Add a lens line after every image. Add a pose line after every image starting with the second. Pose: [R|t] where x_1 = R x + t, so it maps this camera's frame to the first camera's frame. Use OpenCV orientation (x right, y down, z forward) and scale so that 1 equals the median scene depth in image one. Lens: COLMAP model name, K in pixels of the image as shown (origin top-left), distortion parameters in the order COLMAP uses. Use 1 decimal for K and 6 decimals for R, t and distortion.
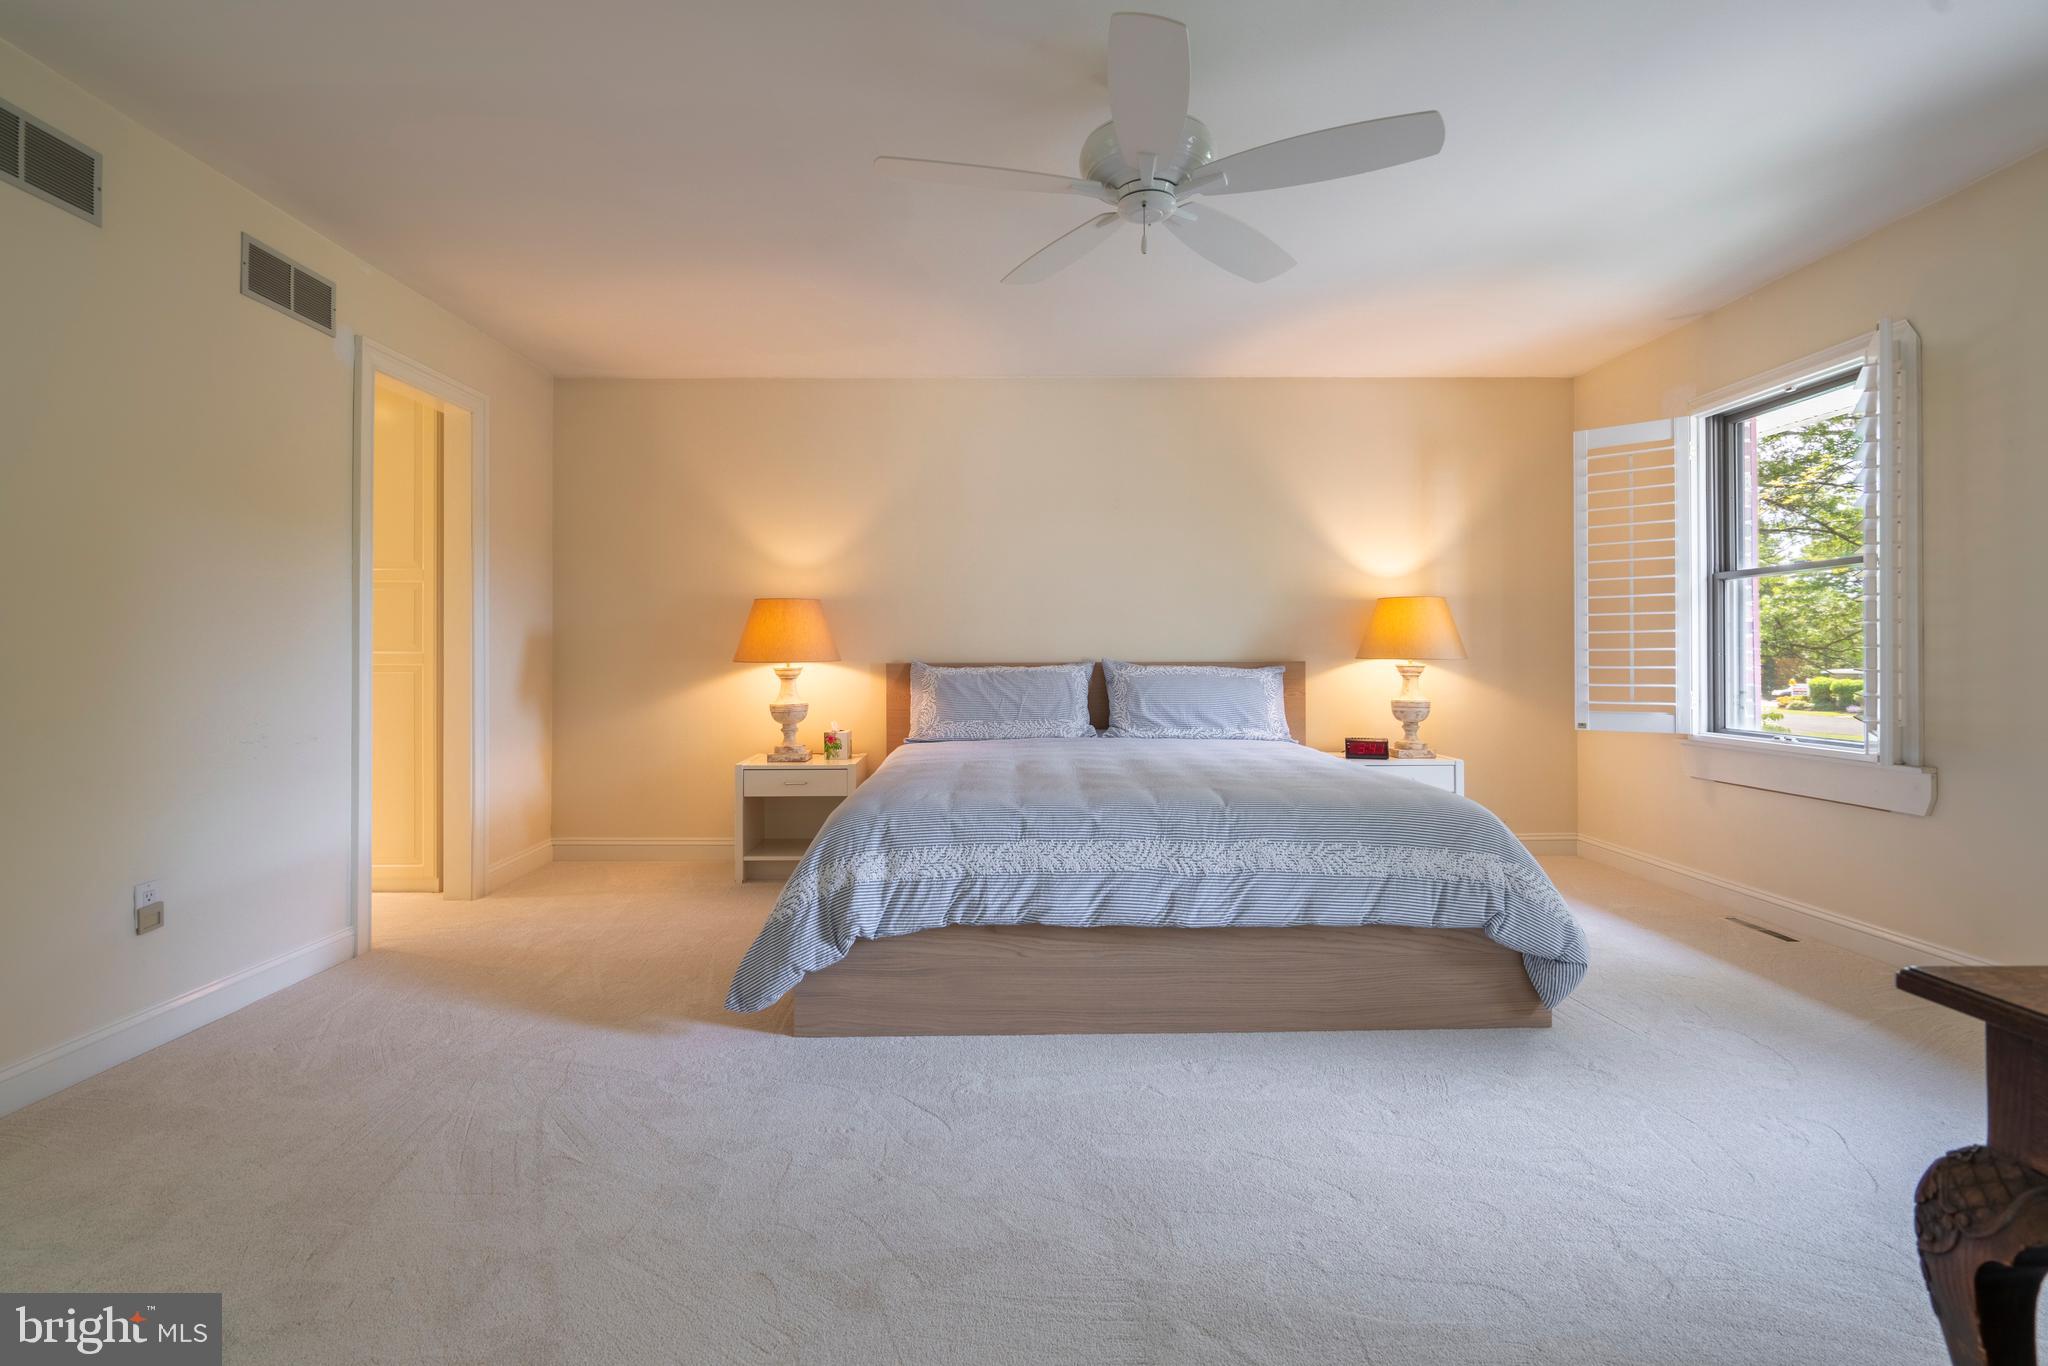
lens RADIAL K [[933.3, 0, 1020.5], [0, 933.3, 637.7], [0, 0, 1]] dist [-0.015430, 0.005137]
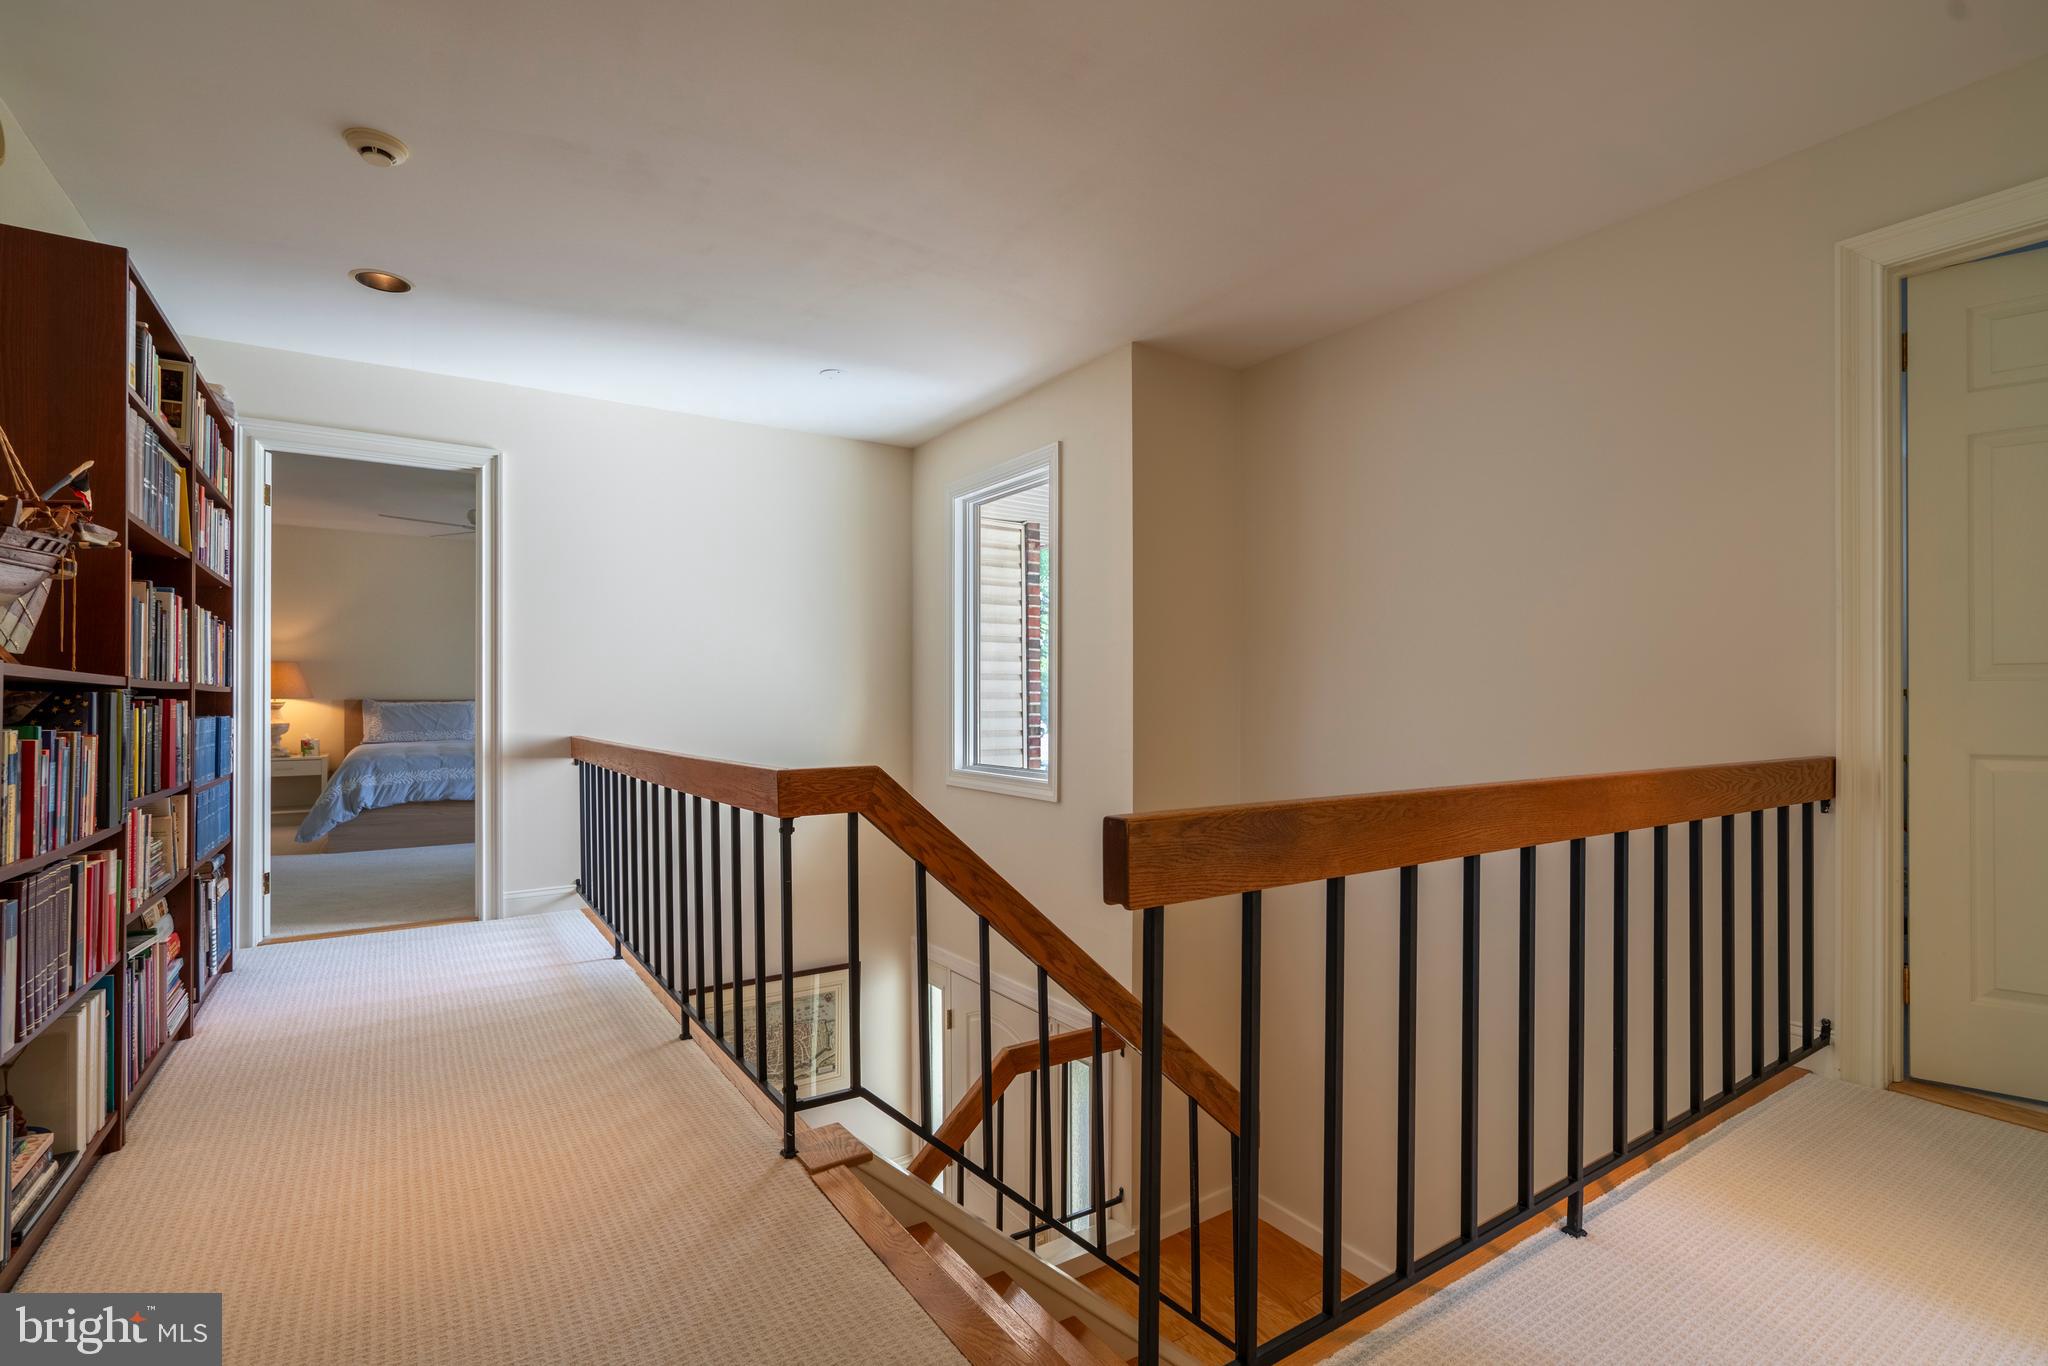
lens RADIAL K [[933.3, 0, 1013.8], [0, 933.3, 694.2], [0, 0, 1]] dist [-0.015430, 0.005137]
pose [[0.845634, 0.004394, 0.533745, -0.019030], [-0.010972, 0.999898, 0.009152, -0.012028], [-0.533650, -0.013596, 0.845596, -1.237406]]
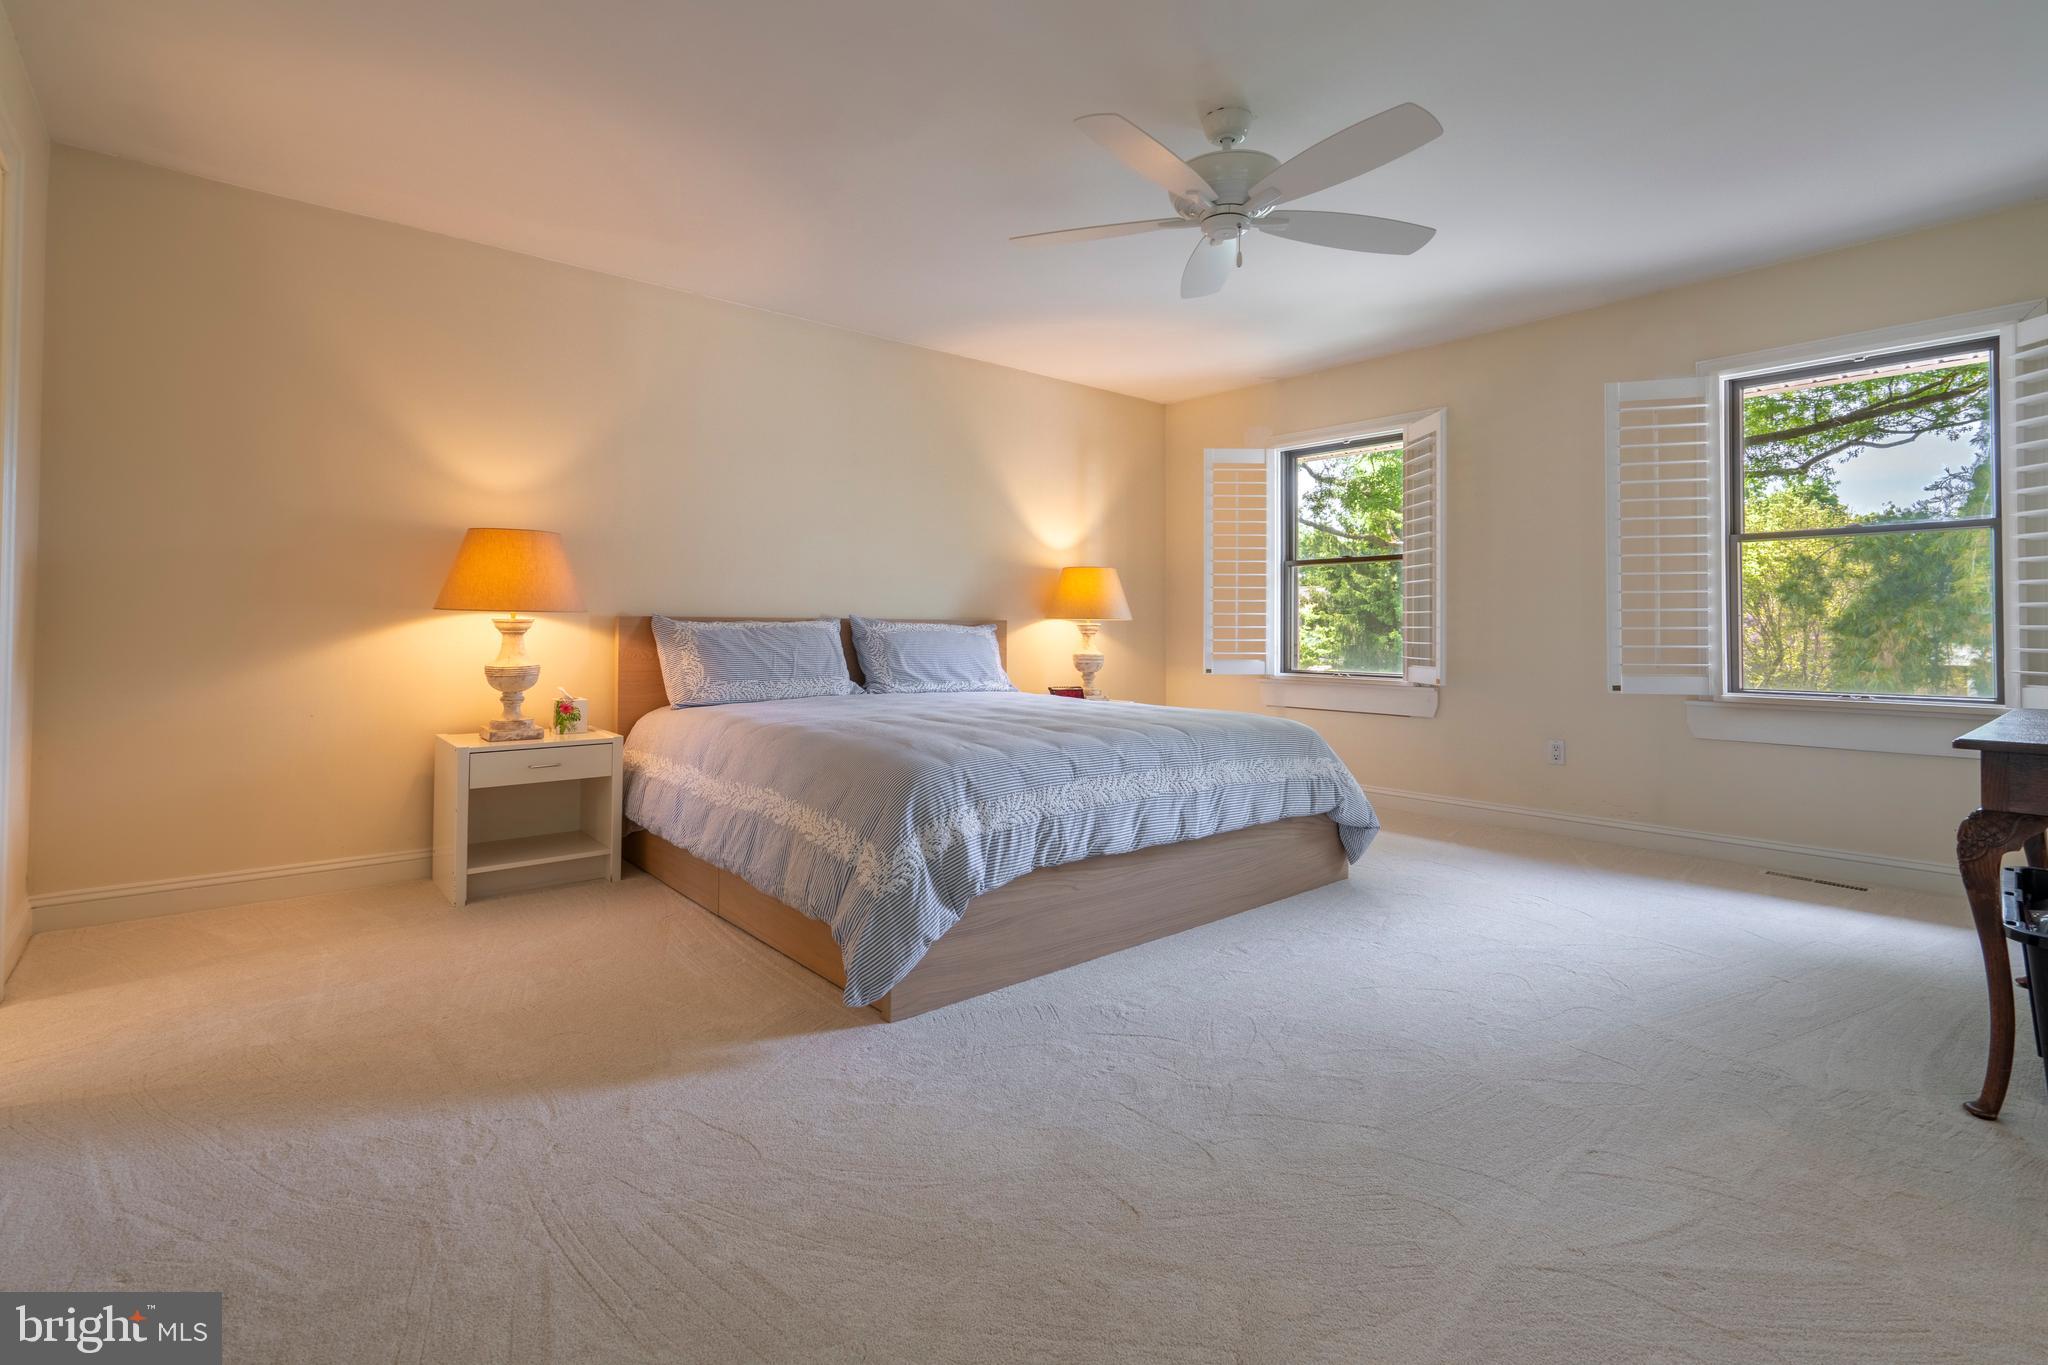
lens RADIAL K [[933.3, 0, 1023.9], [0, 933.3, 600.4], [0, 0, 1]] dist [-0.015430, 0.005137]
pose [[0.771494, 0.026817, 0.635671, -0.468426], [-0.022267, 0.999637, -0.015147, 0.021049], [-0.635847, -0.002468, 0.771811, 0.146414]]
